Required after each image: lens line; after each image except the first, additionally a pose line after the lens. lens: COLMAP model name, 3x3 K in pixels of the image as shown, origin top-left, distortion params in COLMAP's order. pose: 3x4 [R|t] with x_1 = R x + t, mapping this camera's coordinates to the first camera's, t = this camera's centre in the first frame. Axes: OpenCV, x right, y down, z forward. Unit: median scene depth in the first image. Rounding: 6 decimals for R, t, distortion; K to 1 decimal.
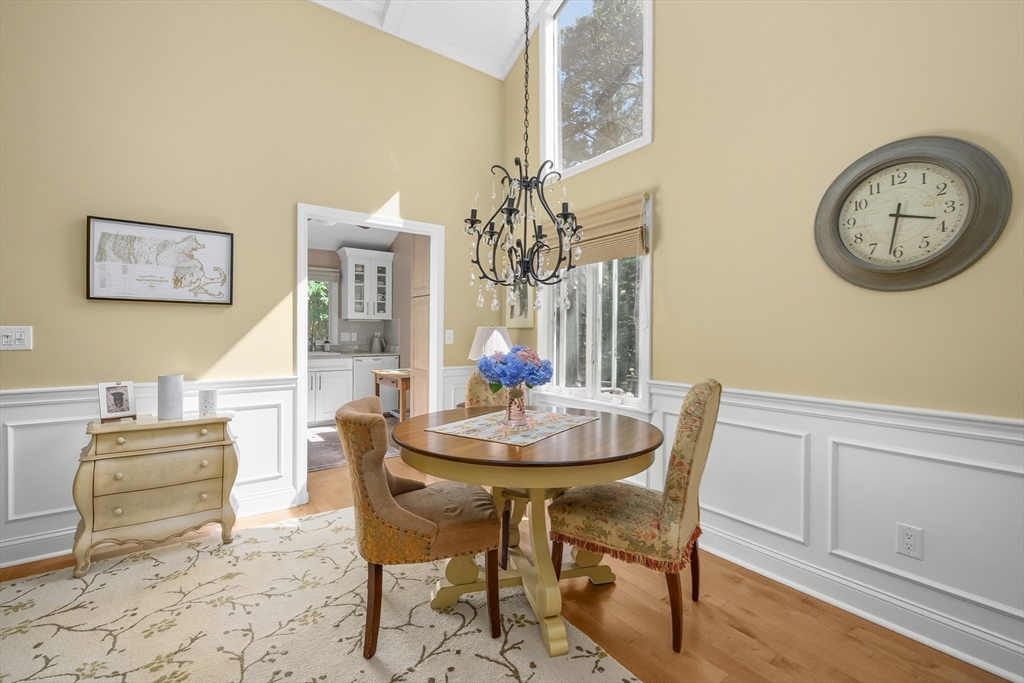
lens RADIAL K [[427.7, 0, 512.8], [0, 427.7, 335.6], [0, 0, 1]] dist [-0.000153, 0.000000]
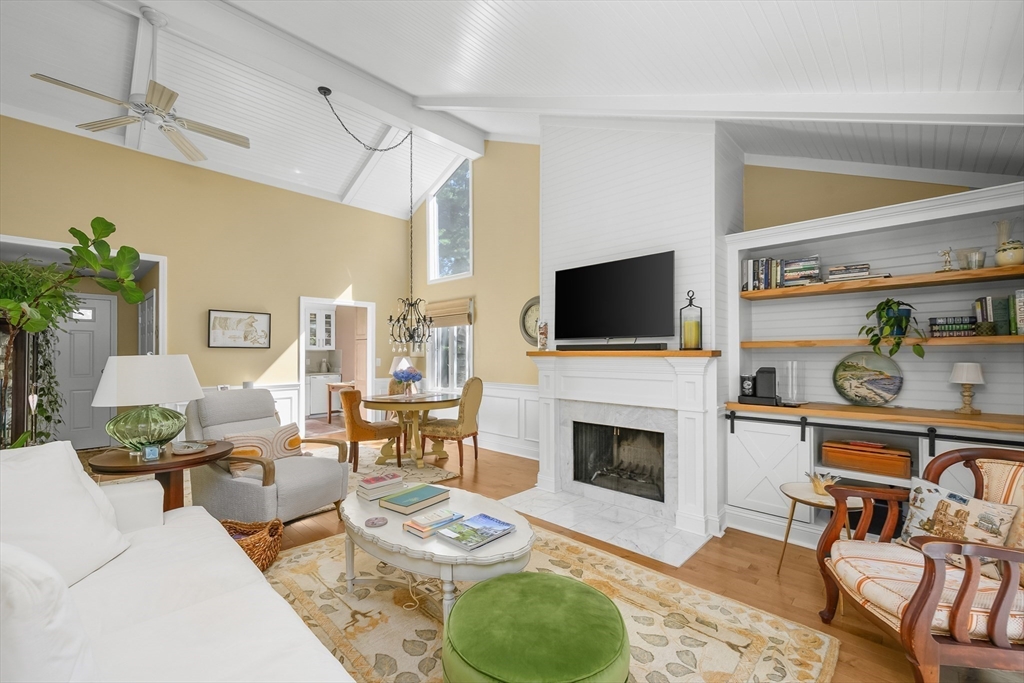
lens RADIAL K [[427.7, 0, 510.0], [0, 427.7, 348.5], [0, 0, 1]] dist [-0.000153, 0.000000]
pose [[0.984935, -0.005502, 0.172837, 0.136842], [0.008776, 0.999796, -0.018183, -0.025445], [-0.172701, 0.019425, 0.984783, -1.350559]]
